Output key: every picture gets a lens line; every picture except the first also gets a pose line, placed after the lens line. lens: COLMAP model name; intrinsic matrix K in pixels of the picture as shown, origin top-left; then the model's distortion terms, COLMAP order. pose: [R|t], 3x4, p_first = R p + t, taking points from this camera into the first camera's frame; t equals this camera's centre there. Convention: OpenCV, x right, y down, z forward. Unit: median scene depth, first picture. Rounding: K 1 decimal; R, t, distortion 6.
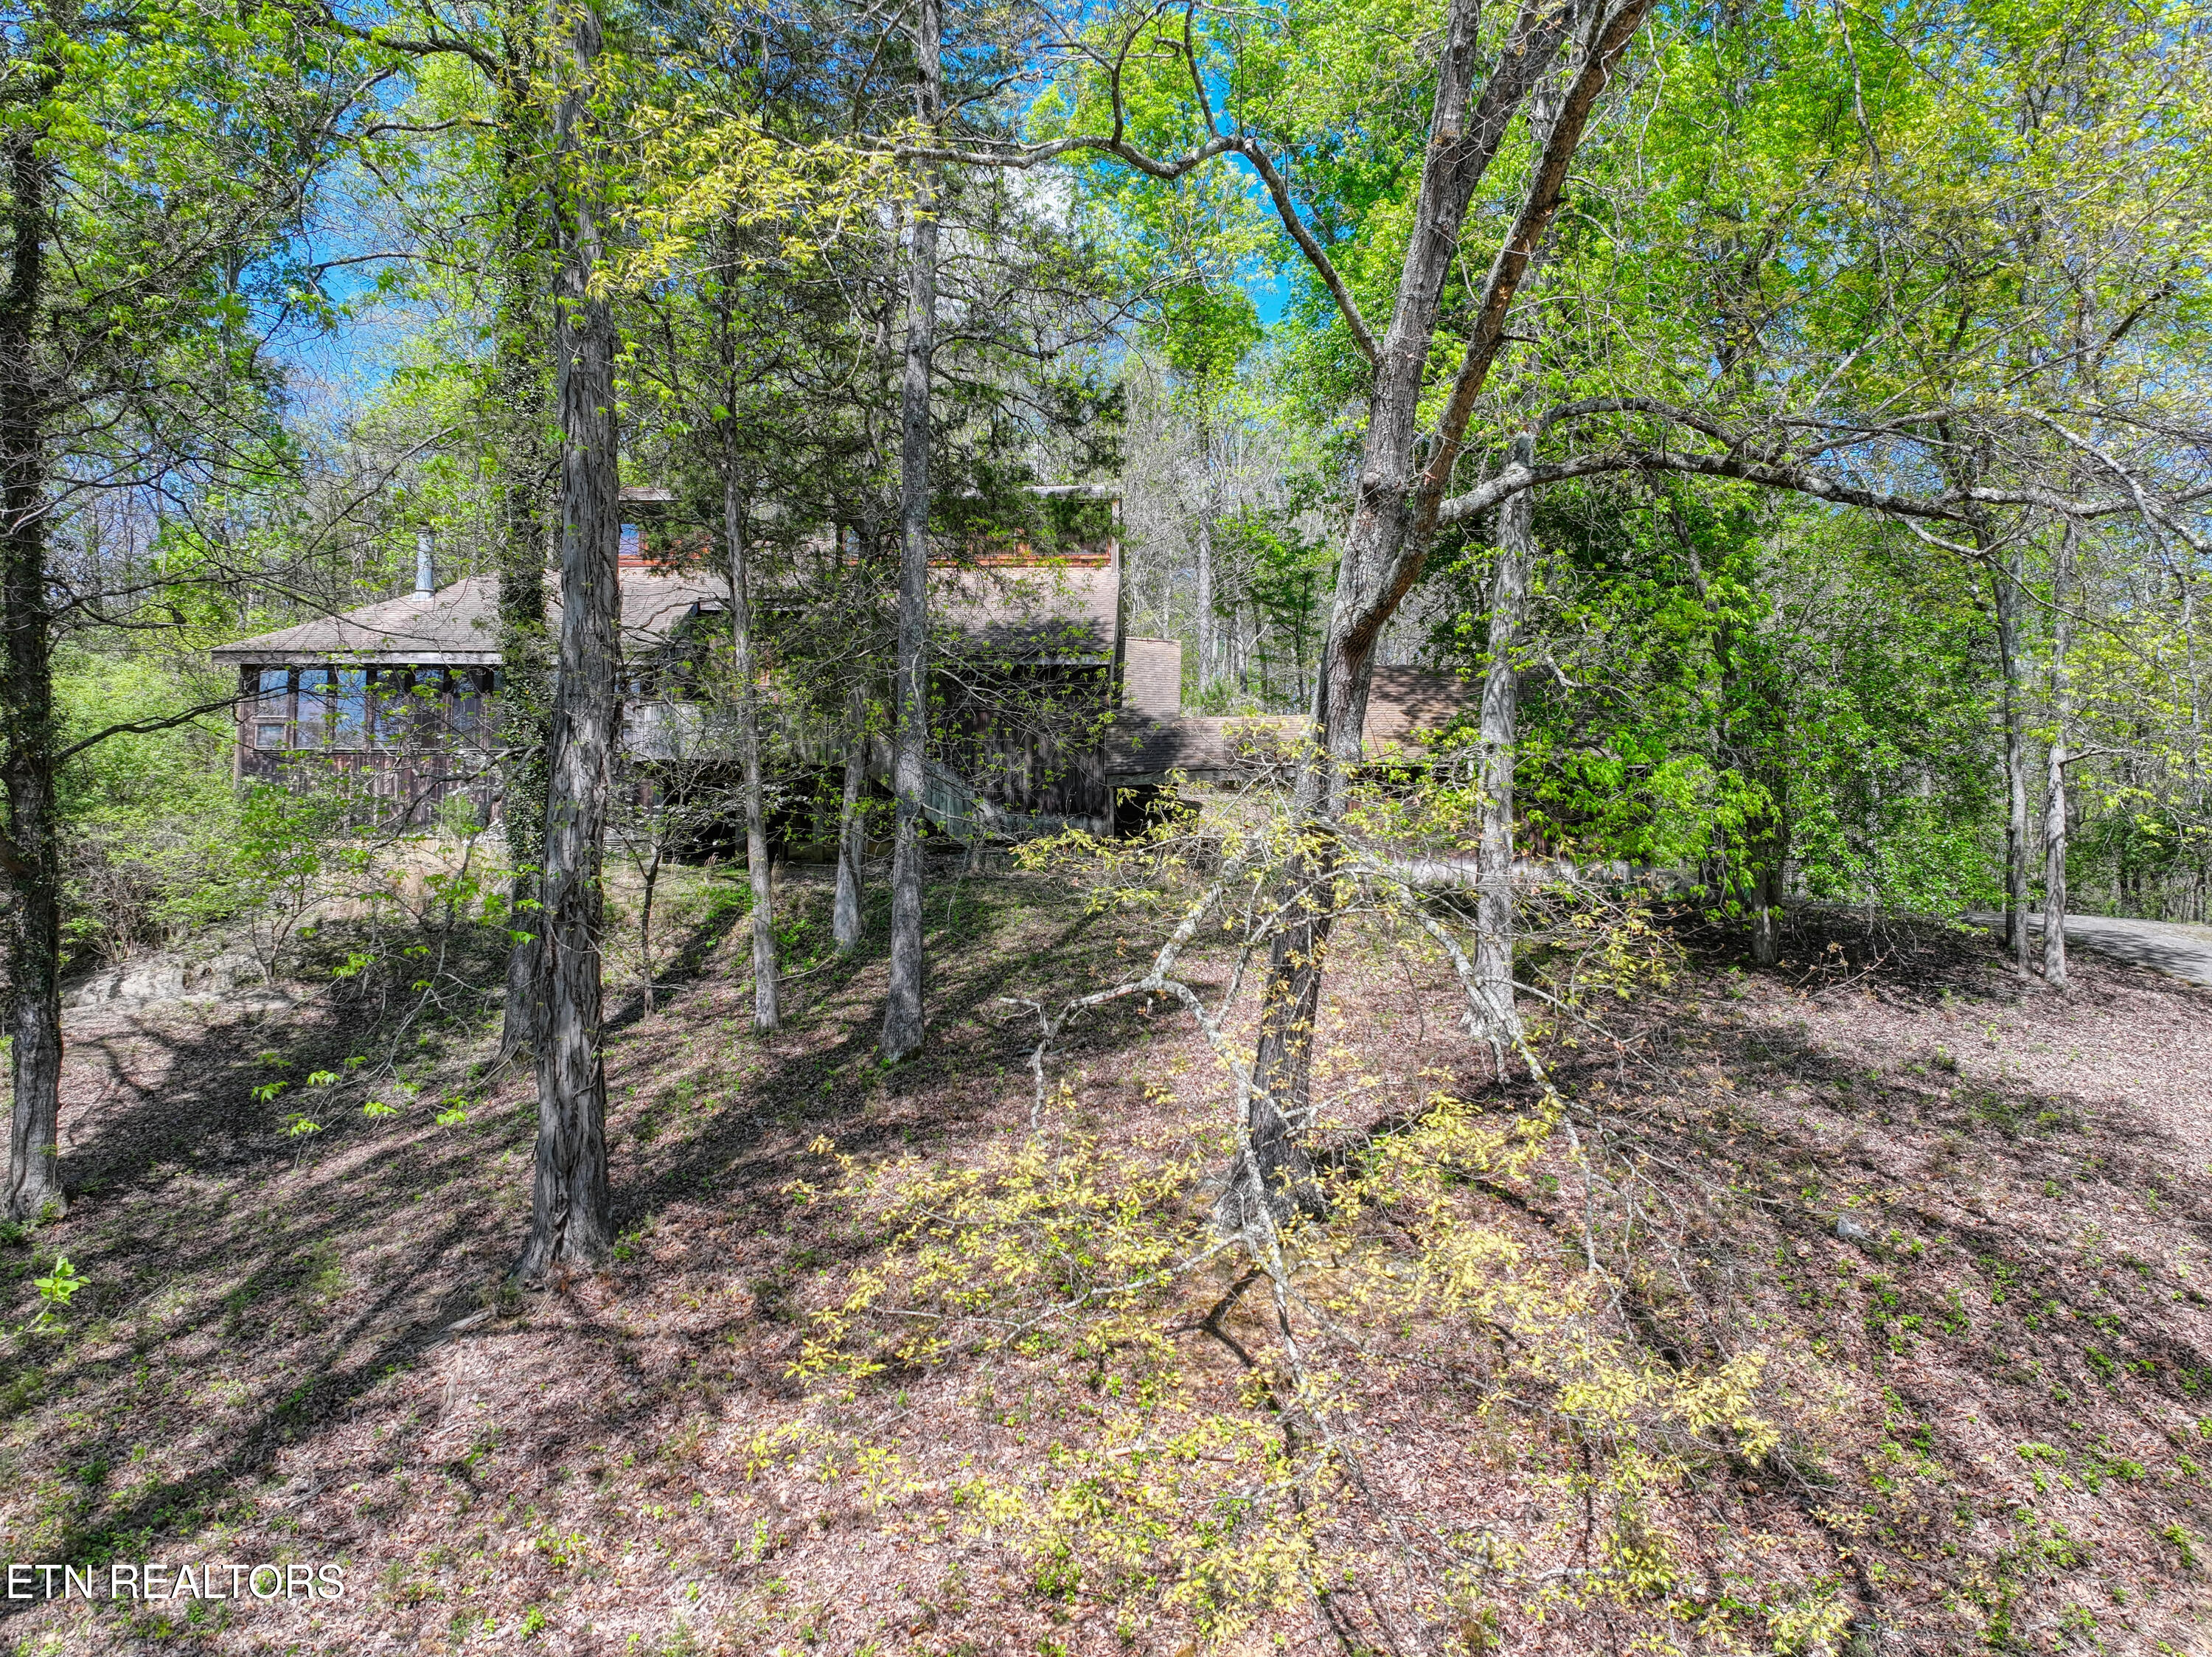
lens RADIAL K [[1632.4, 0, 1168.1], [0, 1632.4, 781.2], [0, 0, 1]] dist [0.006457, 0.003370]
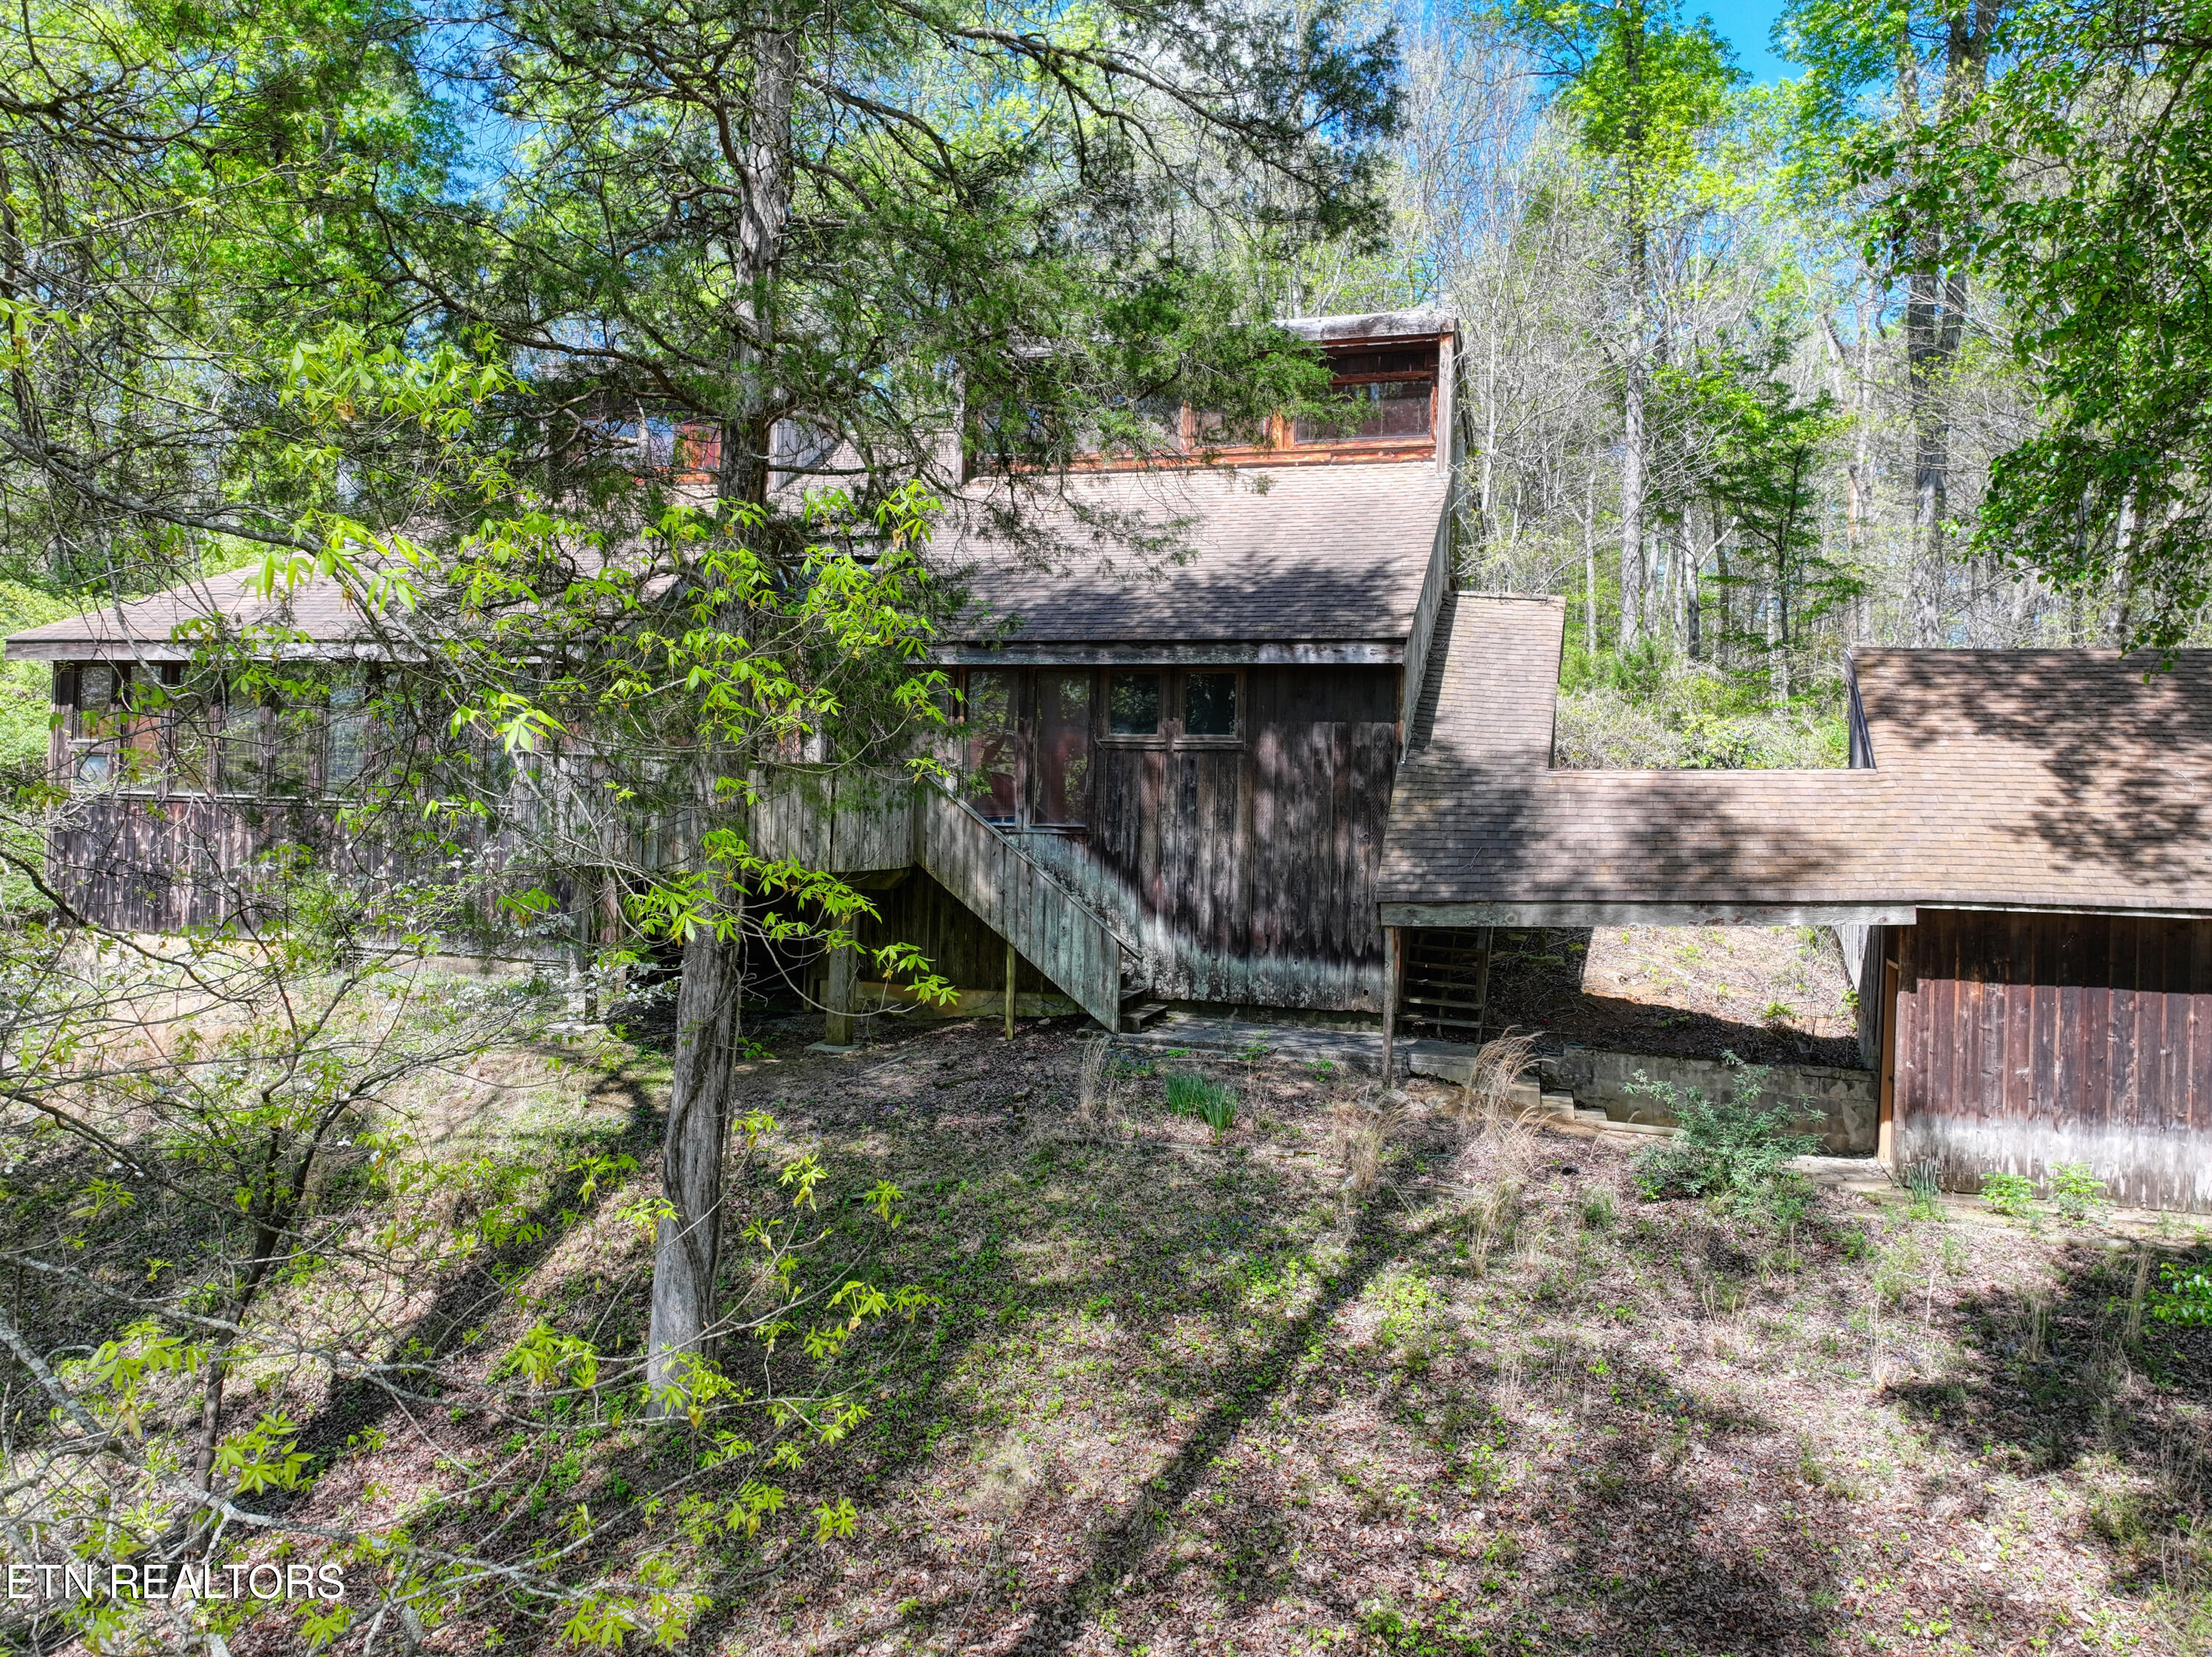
lens RADIAL K [[1590.3, 0, 1158.8], [0, 1590.3, 769.5], [0, 0, 1]] dist [-0.002111, -0.000444]
pose [[0.961151, 0.021714, -0.275167, 0.027782], [-0.002549, 0.997557, 0.069817, -0.071962], [0.276011, -0.066404, 0.958858, 0.510009]]
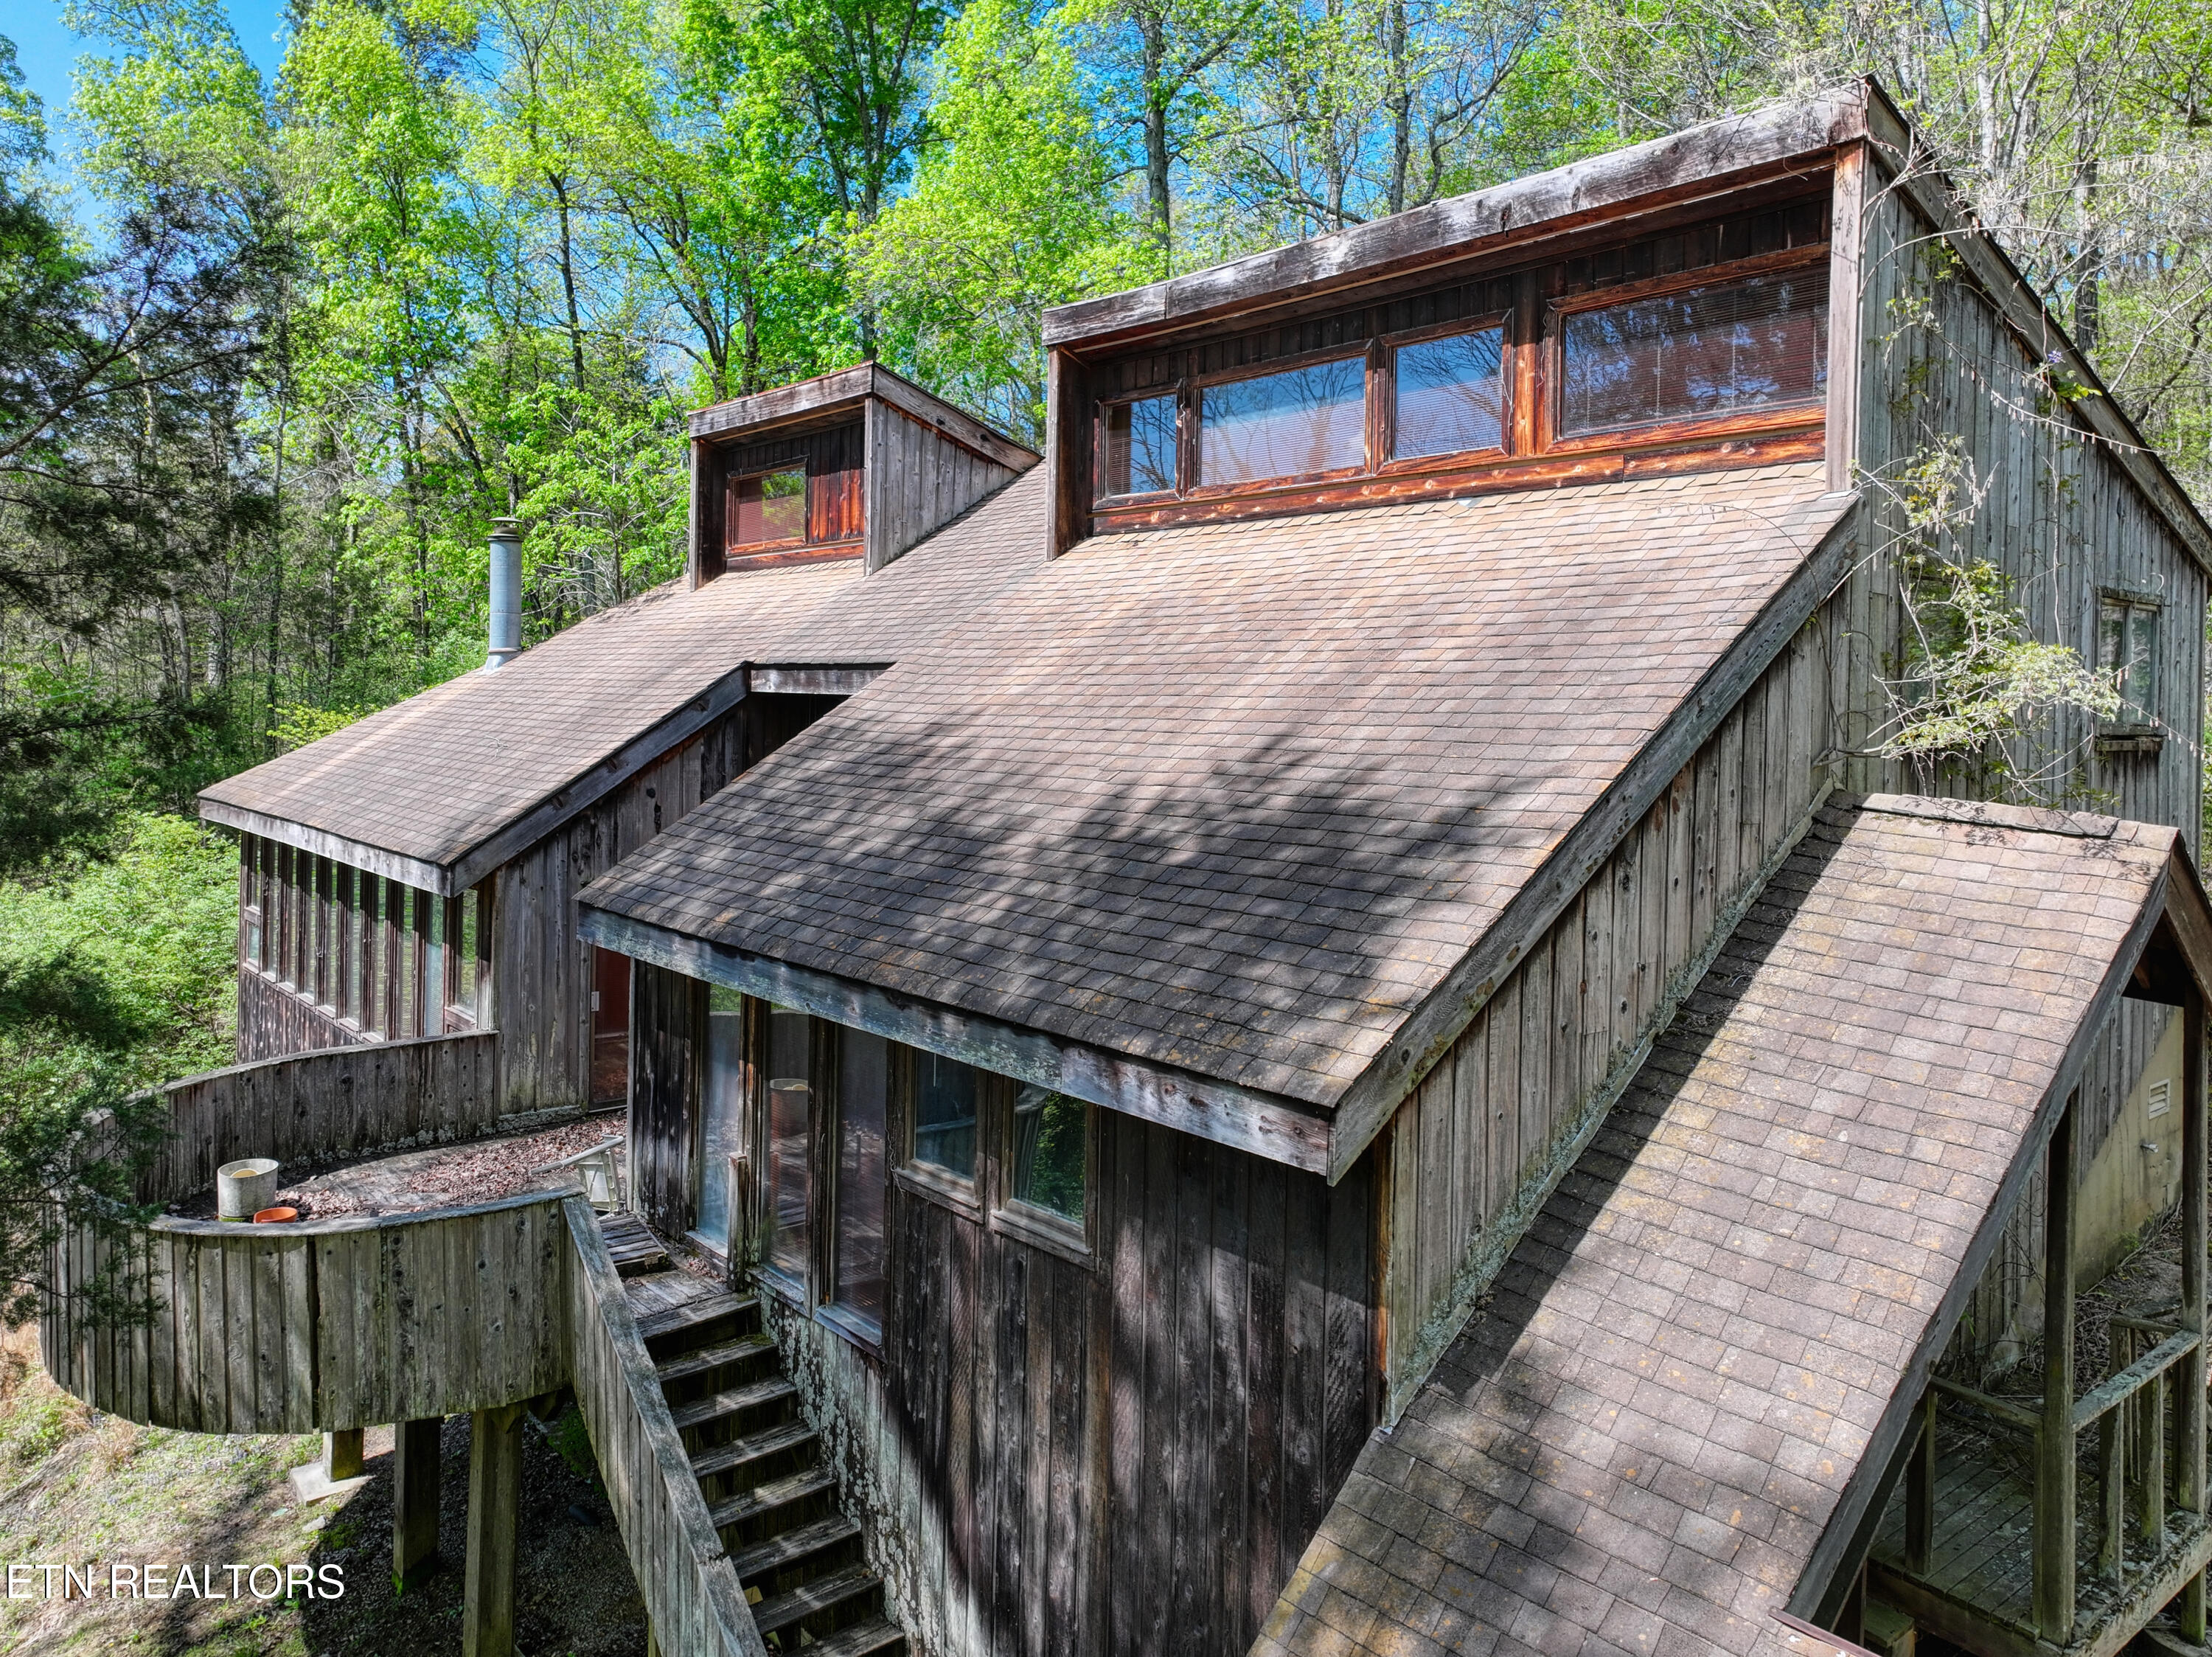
lens RADIAL K [[1590.3, 0, 1158.8], [0, 1590.3, 769.5], [0, 0, 1]] dist [-0.002111, -0.000444]
pose [[0.692853, 0.031826, -0.720377, 0.068754], [0.054660, 0.993833, 0.096480, -0.127647], [0.719005, -0.106222, 0.686840, 0.867200]]
